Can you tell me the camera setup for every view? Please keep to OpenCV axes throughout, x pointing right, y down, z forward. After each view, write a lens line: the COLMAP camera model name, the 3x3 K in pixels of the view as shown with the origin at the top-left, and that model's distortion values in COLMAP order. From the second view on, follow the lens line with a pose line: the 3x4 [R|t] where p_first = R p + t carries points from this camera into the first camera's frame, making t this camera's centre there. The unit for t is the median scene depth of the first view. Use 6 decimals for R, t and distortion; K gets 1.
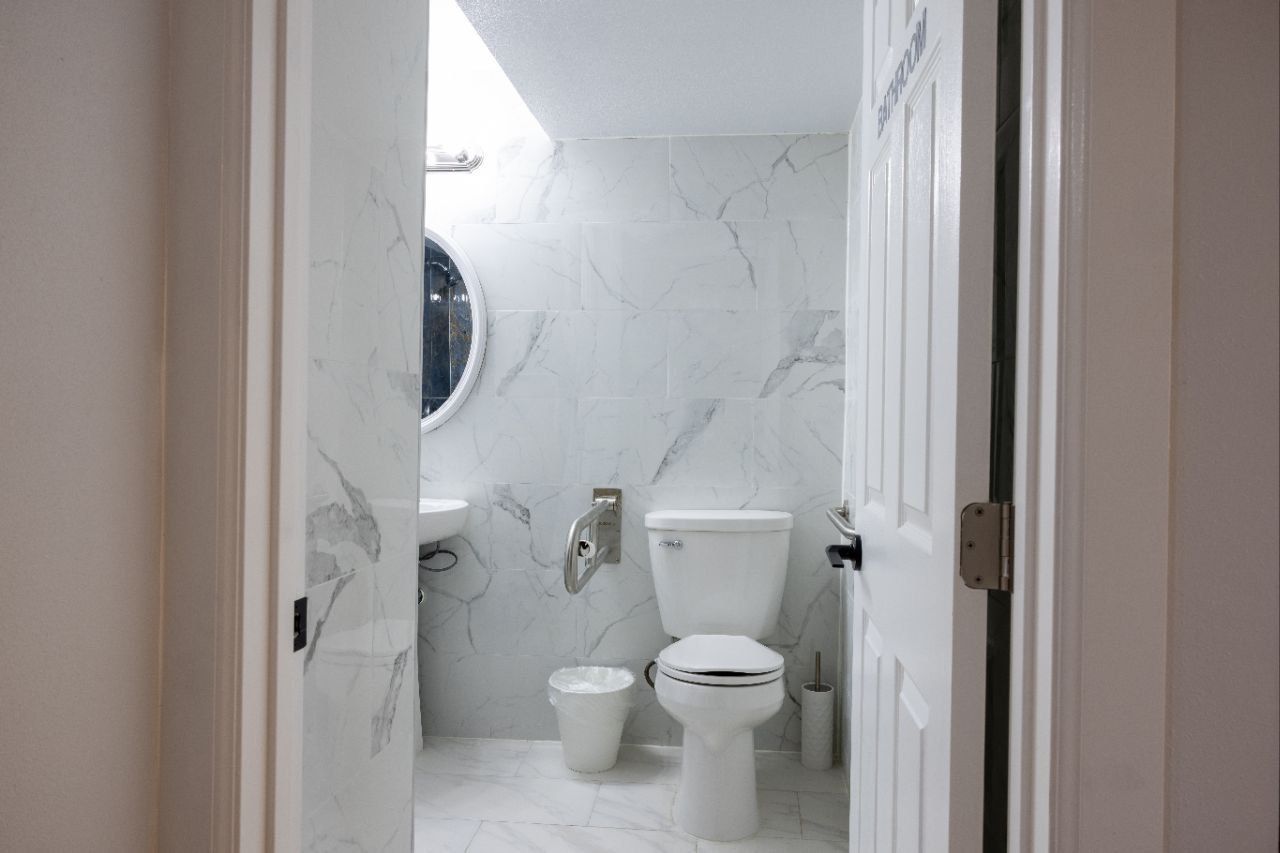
lens RADIAL K [[834.4, 0, 646.9], [0, 834.4, 422.8], [0, 0, 1]] dist [-0.005572, 0.002241]
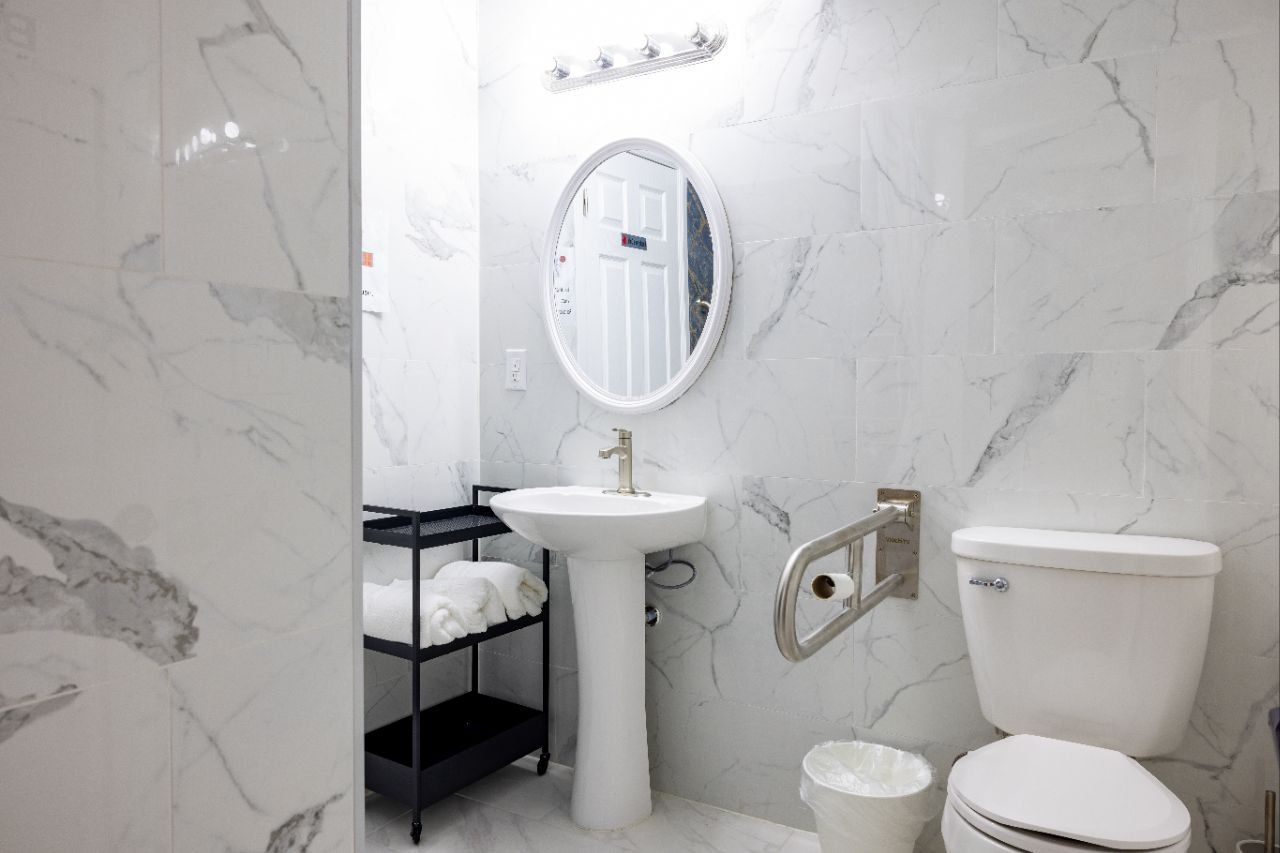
lens RADIAL K [[843.4, 0, 646.9], [0, 843.4, 423.4], [0, 0, 1]] dist [-0.002518, 0.000881]
pose [[0.900013, 0.006231, -0.435818, 0.068162], [0.006349, 0.999604, 0.027403, 0.004601], [0.435816, -0.027430, 0.899618, 0.292181]]
